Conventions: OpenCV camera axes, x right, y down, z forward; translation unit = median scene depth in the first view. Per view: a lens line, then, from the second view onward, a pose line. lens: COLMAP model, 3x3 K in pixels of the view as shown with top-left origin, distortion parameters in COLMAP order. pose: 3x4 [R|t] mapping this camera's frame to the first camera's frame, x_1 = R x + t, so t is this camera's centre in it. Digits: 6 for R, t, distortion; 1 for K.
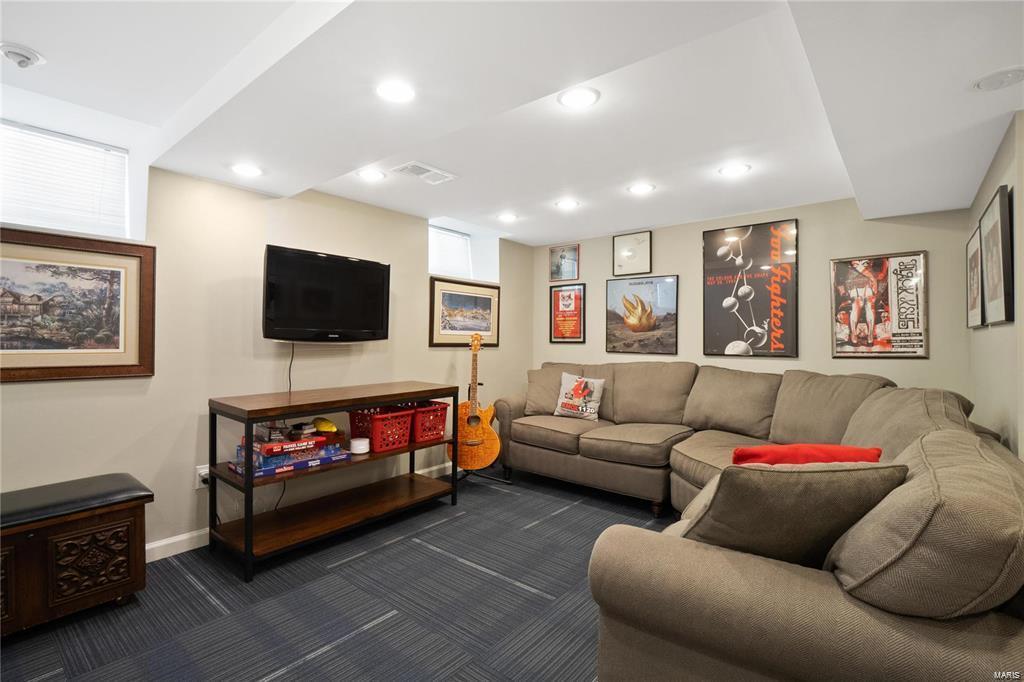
lens RADIAL K [[482.6, 0, 514.6], [0, 482.6, 340.0], [0, 0, 1]] dist [-0.000831, -0.000084]
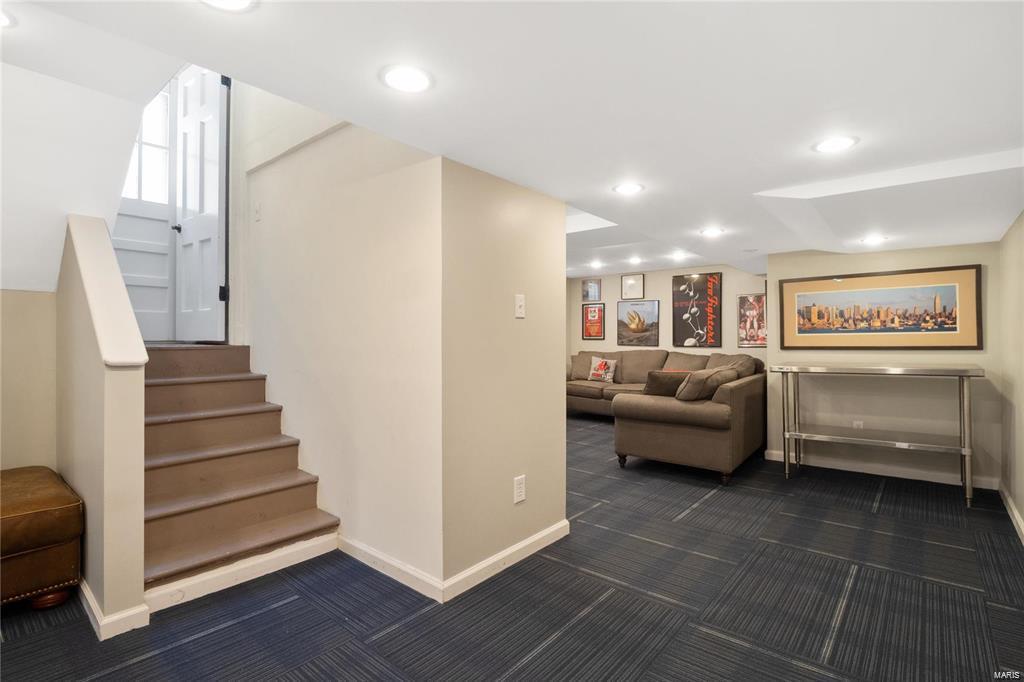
lens RADIAL K [[482.6, 0, 507.9], [0, 482.6, 335.7], [0, 0, 1]] dist [-0.000831, -0.000084]
pose [[0.999367, -0.000872, -0.035573, -0.148730], [0.000828, 0.999999, -0.001258, -0.005348], [0.035574, 0.001227, 0.999366, -0.784463]]
